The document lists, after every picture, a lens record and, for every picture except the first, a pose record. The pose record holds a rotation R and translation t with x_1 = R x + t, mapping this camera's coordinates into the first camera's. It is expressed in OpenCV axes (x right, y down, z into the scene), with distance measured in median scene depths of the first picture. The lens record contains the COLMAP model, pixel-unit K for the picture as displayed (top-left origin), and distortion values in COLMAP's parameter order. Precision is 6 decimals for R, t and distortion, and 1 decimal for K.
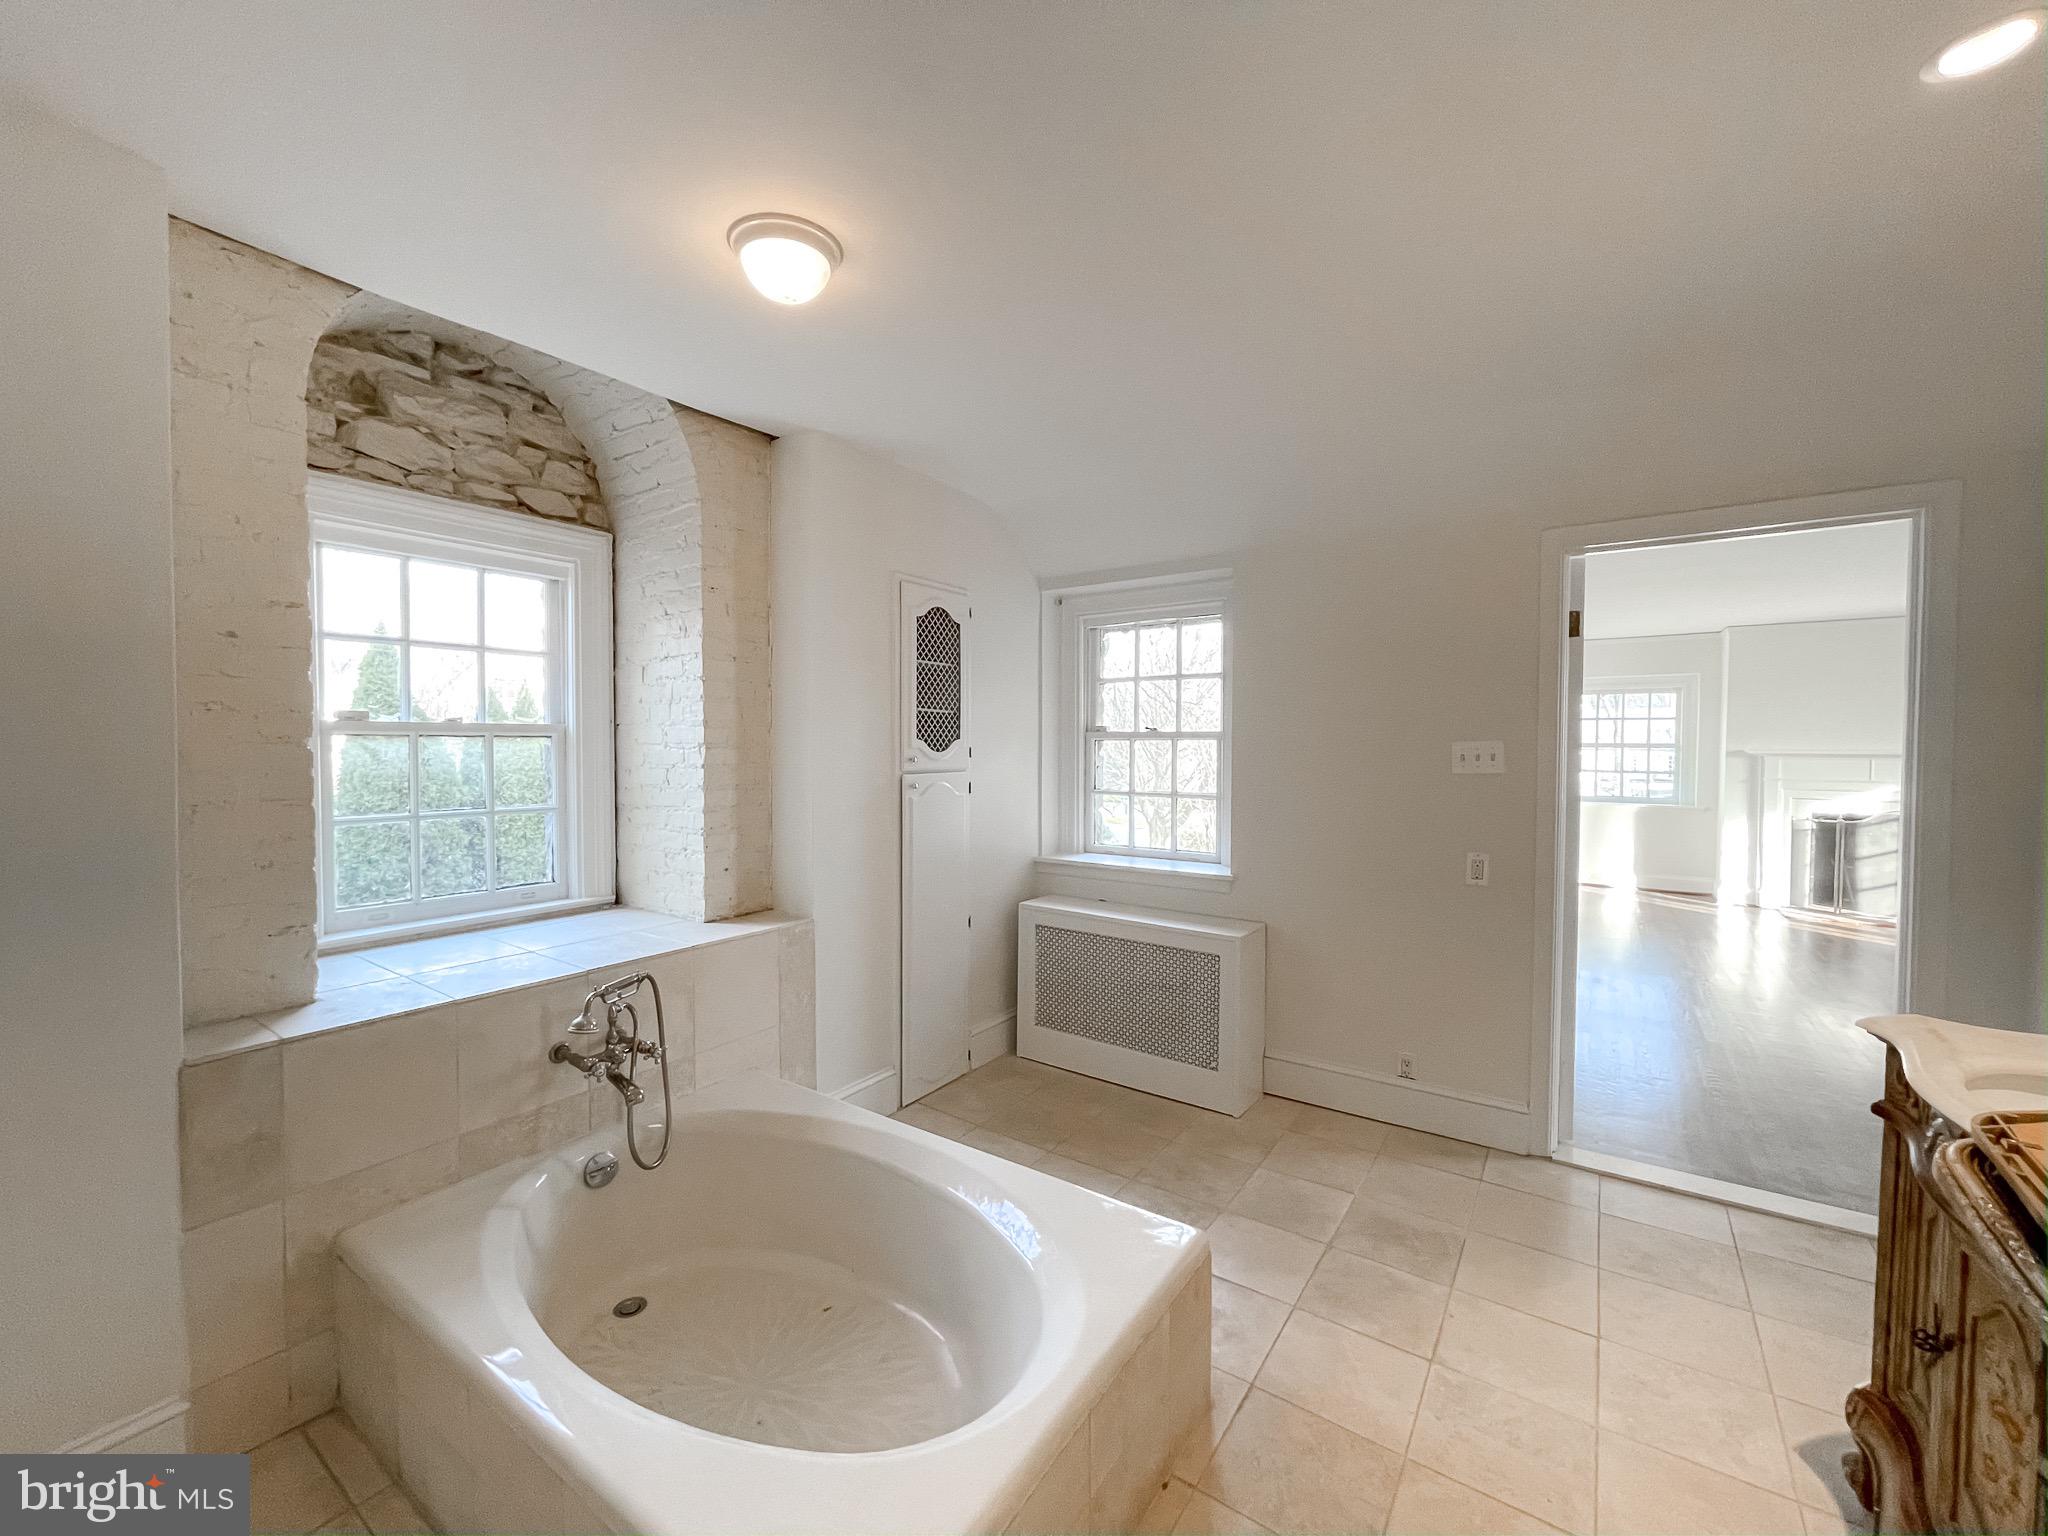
lens RADIAL K [[831.3, 0, 1012.8], [0, 831.3, 768.7], [0, 0, 1]] dist [-0.000535, -0.000034]
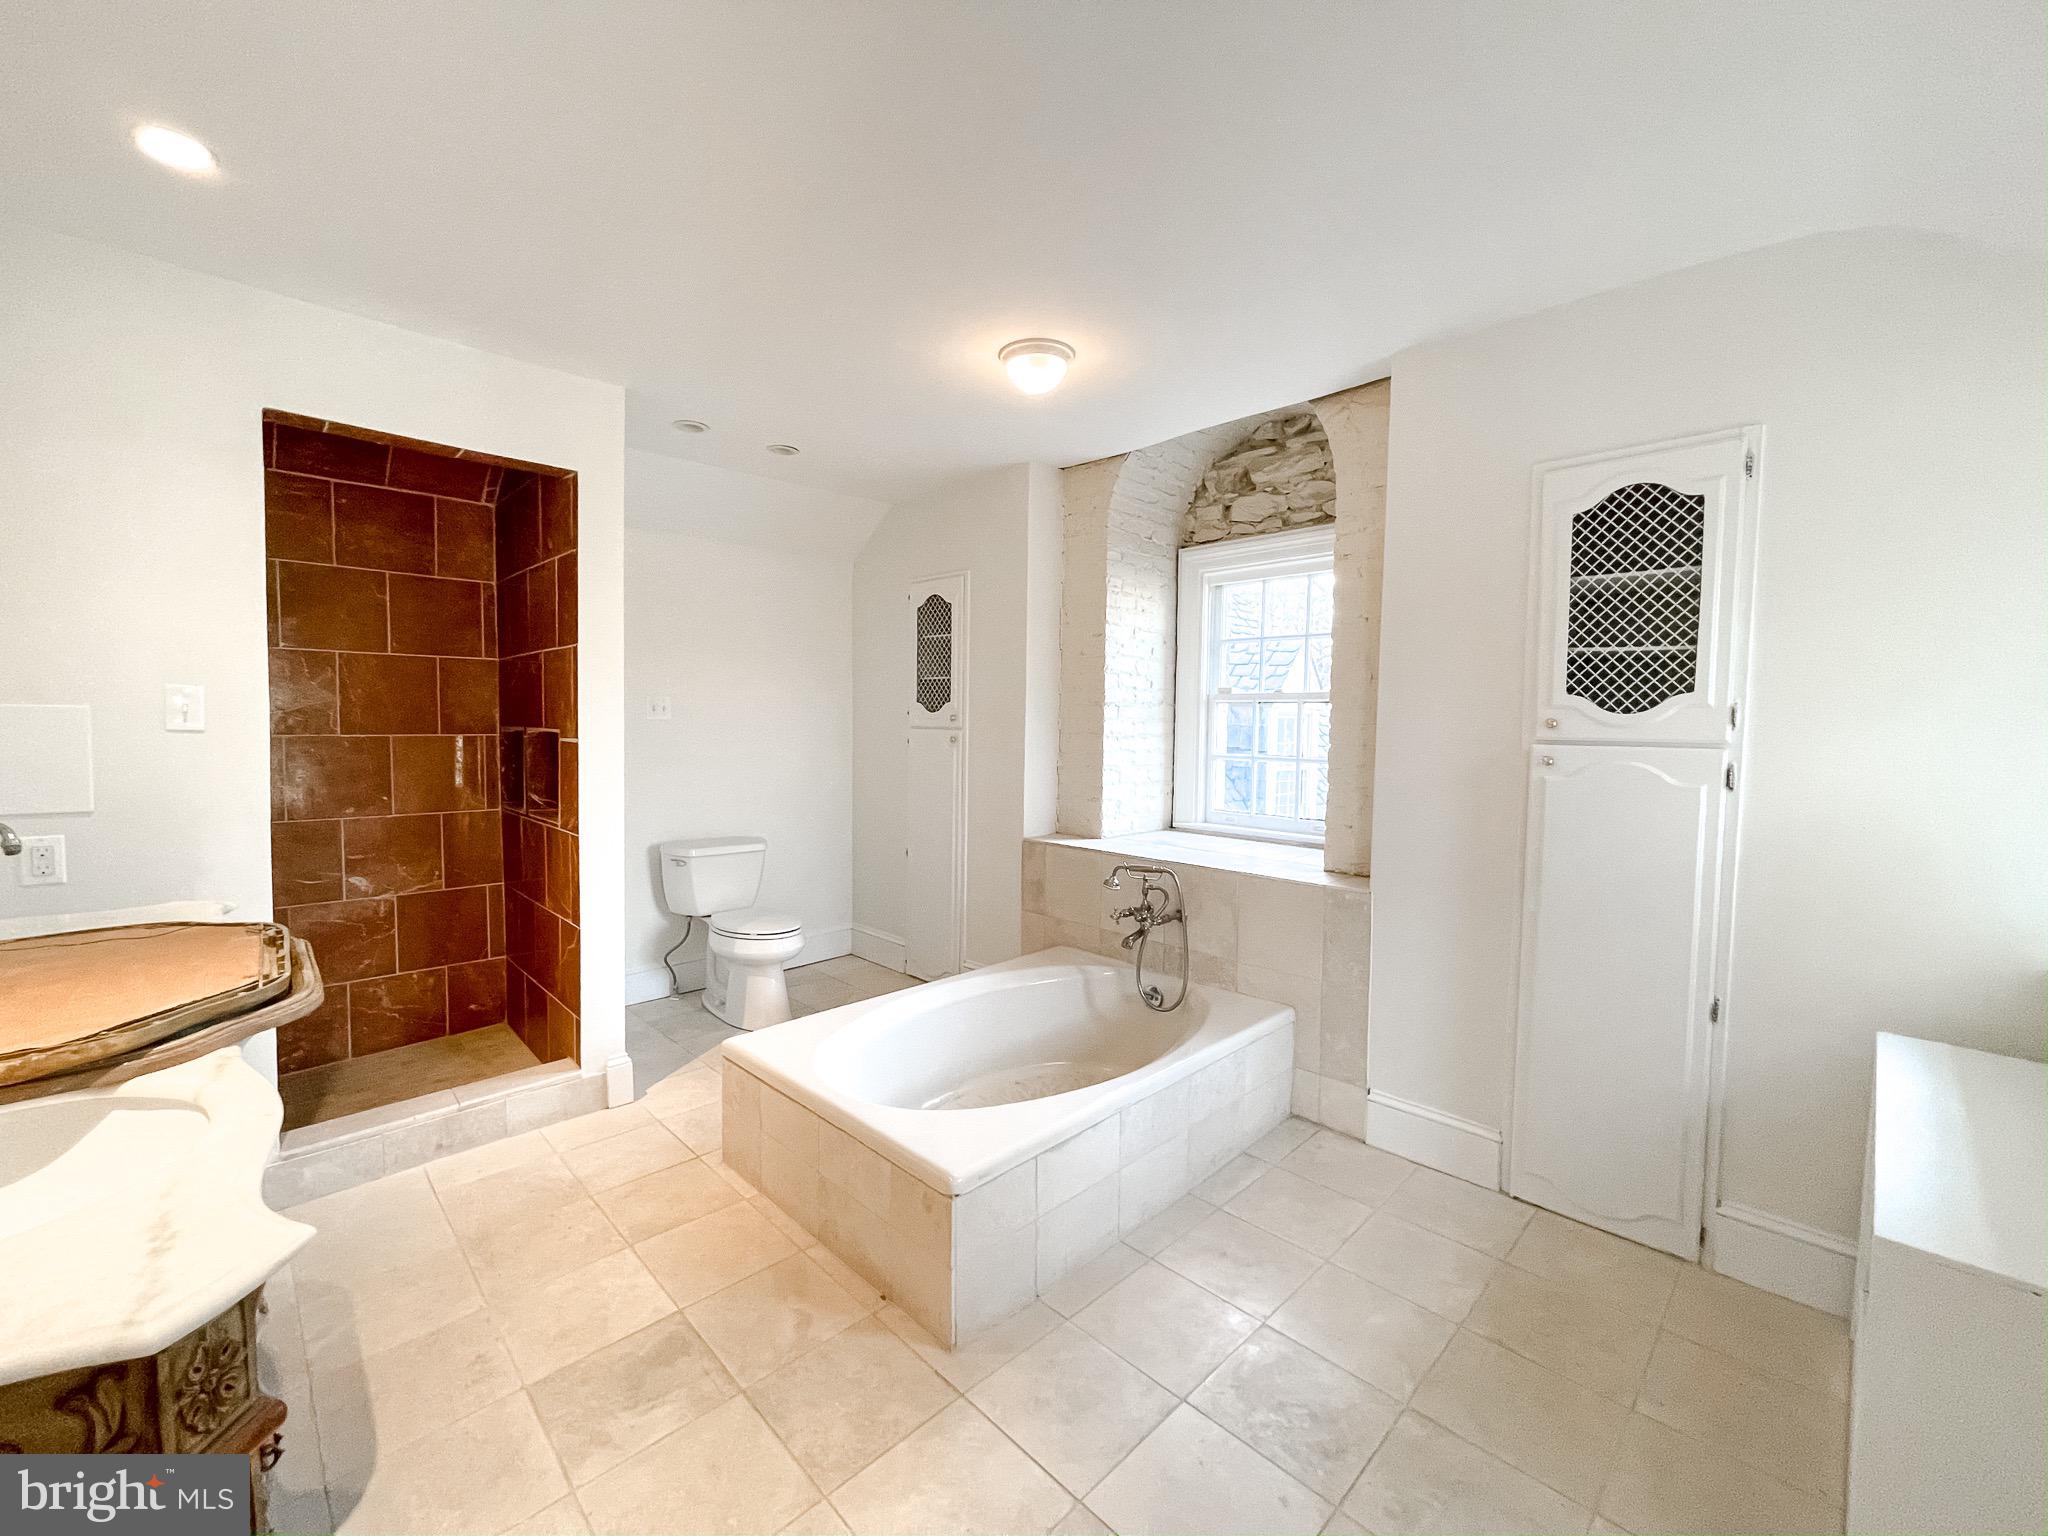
lens RADIAL K [[831.3, 0, 1012.8], [0, 831.3, 768.7], [0, 0, 1]] dist [-0.000535, -0.000034]
pose [[-0.187885, 0.055654, -0.980613, 0.663126], [-0.042888, 0.996976, 0.064800, 0.000725], [0.981254, 0.054232, -0.184930, 0.697280]]
